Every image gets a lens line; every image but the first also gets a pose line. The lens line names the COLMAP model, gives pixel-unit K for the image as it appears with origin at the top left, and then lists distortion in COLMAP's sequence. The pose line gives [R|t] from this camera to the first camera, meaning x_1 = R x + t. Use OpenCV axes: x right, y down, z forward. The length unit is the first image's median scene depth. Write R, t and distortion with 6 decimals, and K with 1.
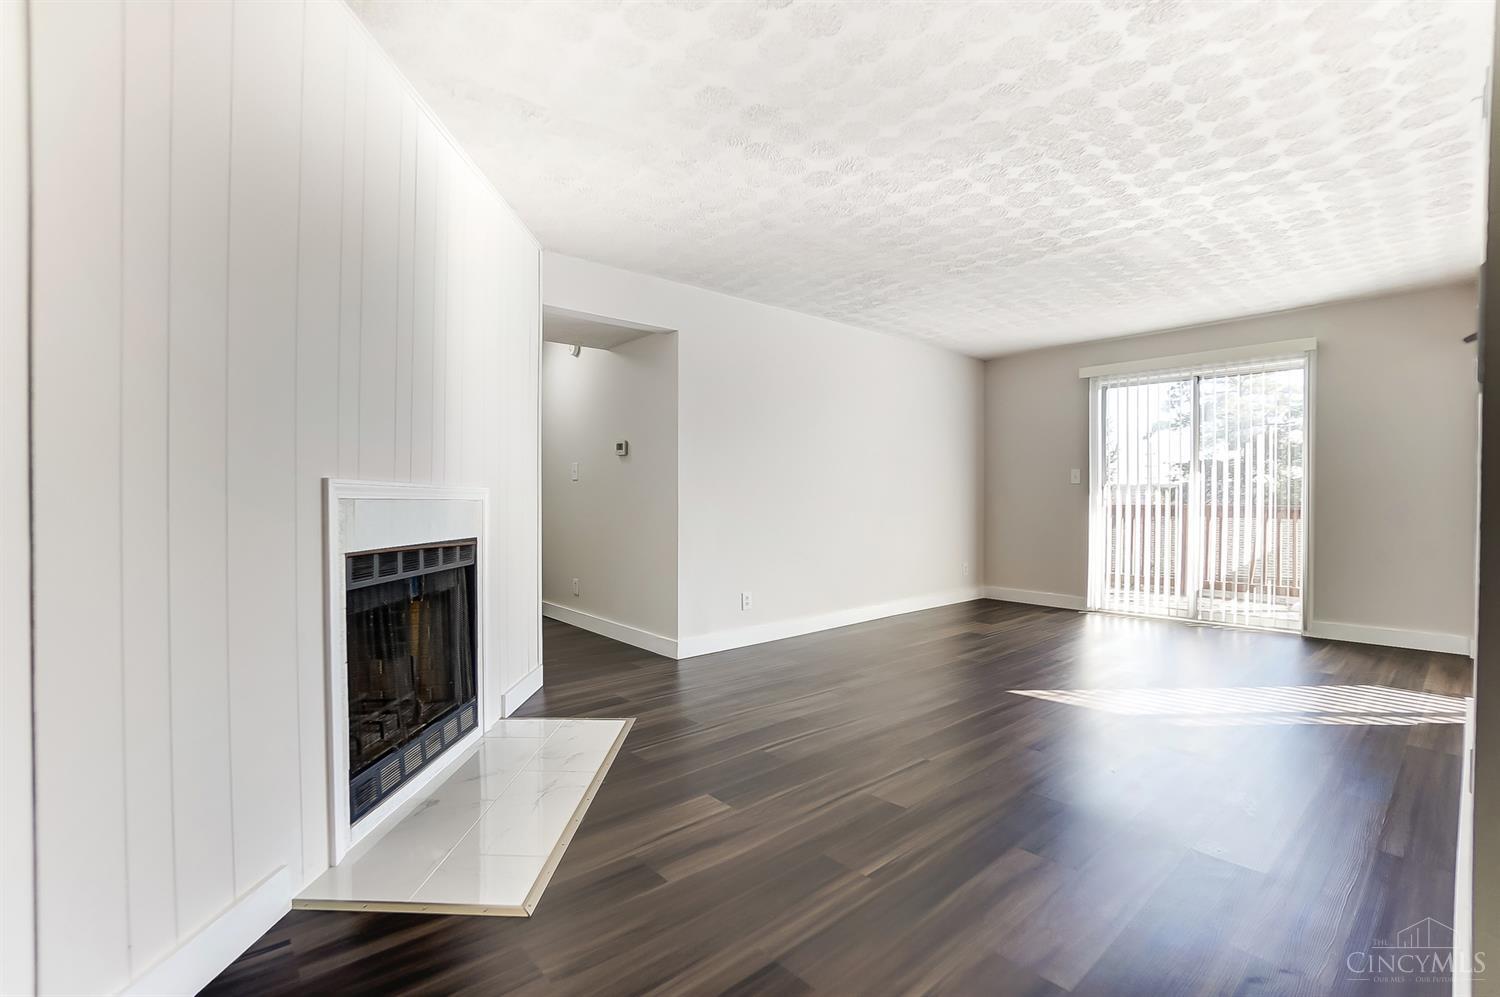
lens RADIAL K [[661.0, 0, 753.6], [0, 661.0, 506.2], [0, 0, 1]] dist [0.003980, 0.000318]
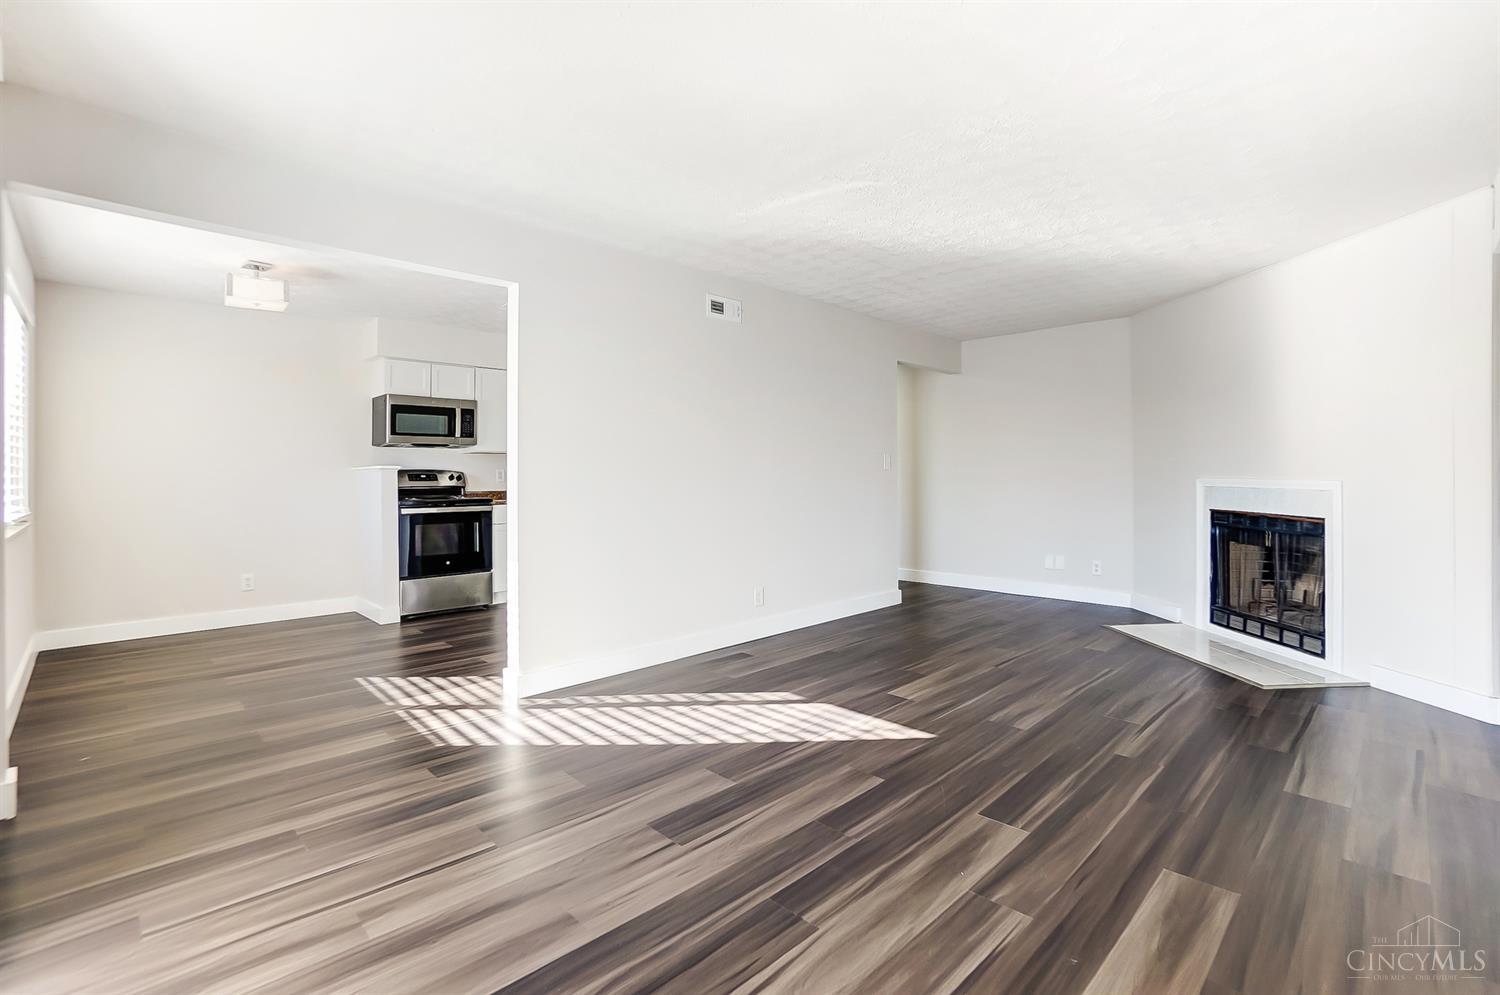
lens RADIAL K [[665.0, 0, 748.3], [0, 665.0, 481.1], [0, 0, 1]] dist [-0.002959, -0.000087]
pose [[-0.997927, -0.003698, -0.064252, 0.765162], [-0.004778, 0.999850, 0.016665, -0.041287], [0.064181, 0.016938, -0.997795, 2.062031]]
